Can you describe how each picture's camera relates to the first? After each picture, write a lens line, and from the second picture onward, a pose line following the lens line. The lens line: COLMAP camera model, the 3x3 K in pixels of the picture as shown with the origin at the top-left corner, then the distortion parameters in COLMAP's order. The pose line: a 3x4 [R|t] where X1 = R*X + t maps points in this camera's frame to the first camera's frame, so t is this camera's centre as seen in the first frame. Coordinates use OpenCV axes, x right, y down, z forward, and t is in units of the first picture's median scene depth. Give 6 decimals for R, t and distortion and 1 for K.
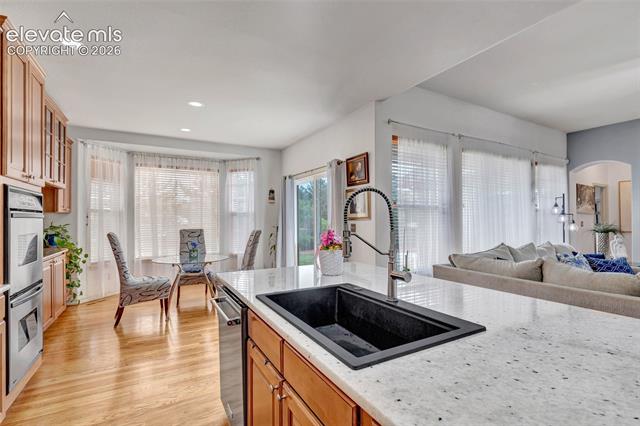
lens RADIAL K [[300.7, 0, 324.2], [0, 300.7, 214.7], [0, 0, 1]] dist [0.000109, 0.000065]
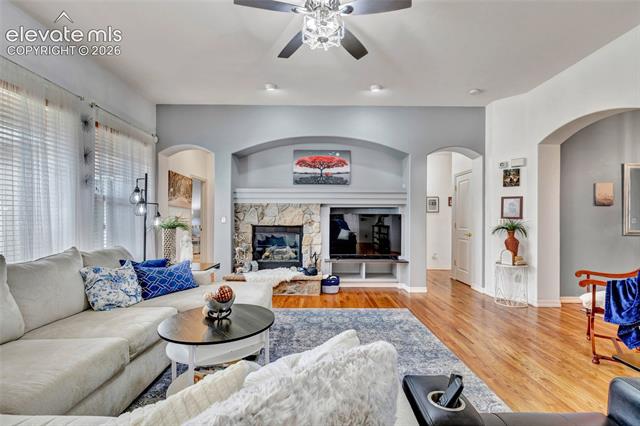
lens RADIAL K [[291.6, 0, 320.4], [0, 291.6, 214.7], [0, 0, 1]] dist [0.009217, -0.000744]
pose [[0.501069, 0.014464, 0.865286, 0.542251], [-0.019922, 0.999788, -0.005176, 0.023473], [-0.865178, -0.014645, 0.501251, 0.353568]]
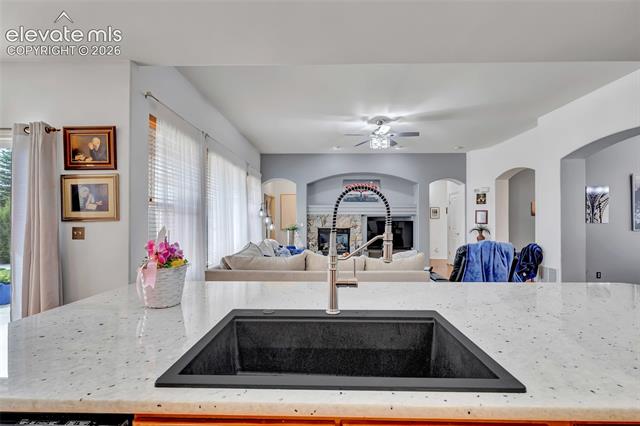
lens RADIAL K [[291.6, 0, 319.4], [0, 291.6, 217.8], [0, 0, 1]] dist [0.009217, -0.000744]
pose [[0.522696, 0.010523, 0.852454, -0.176367], [-0.016312, 0.999864, -0.002341, 0.002965], [-0.852363, -0.012681, 0.522797, 0.197106]]
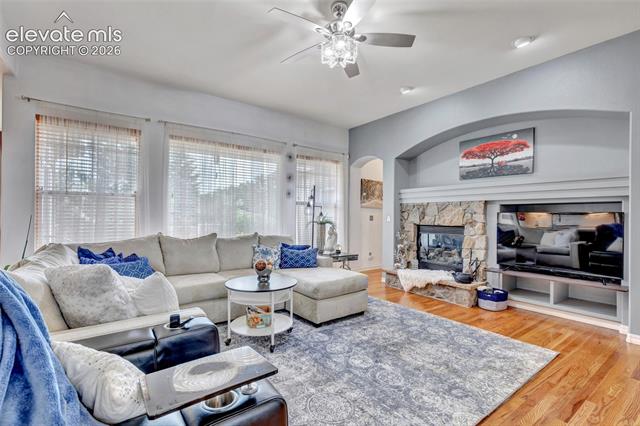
lens RADIAL K [[291.6, 0, 316.1], [0, 291.6, 213.0], [0, 0, 1]] dist [0.009217, -0.000744]
pose [[0.993845, 0.012574, 0.110060, 0.889893], [-0.013265, 0.999897, 0.005544, 0.017081], [-0.109979, -0.006970, 0.993909, 0.023887]]
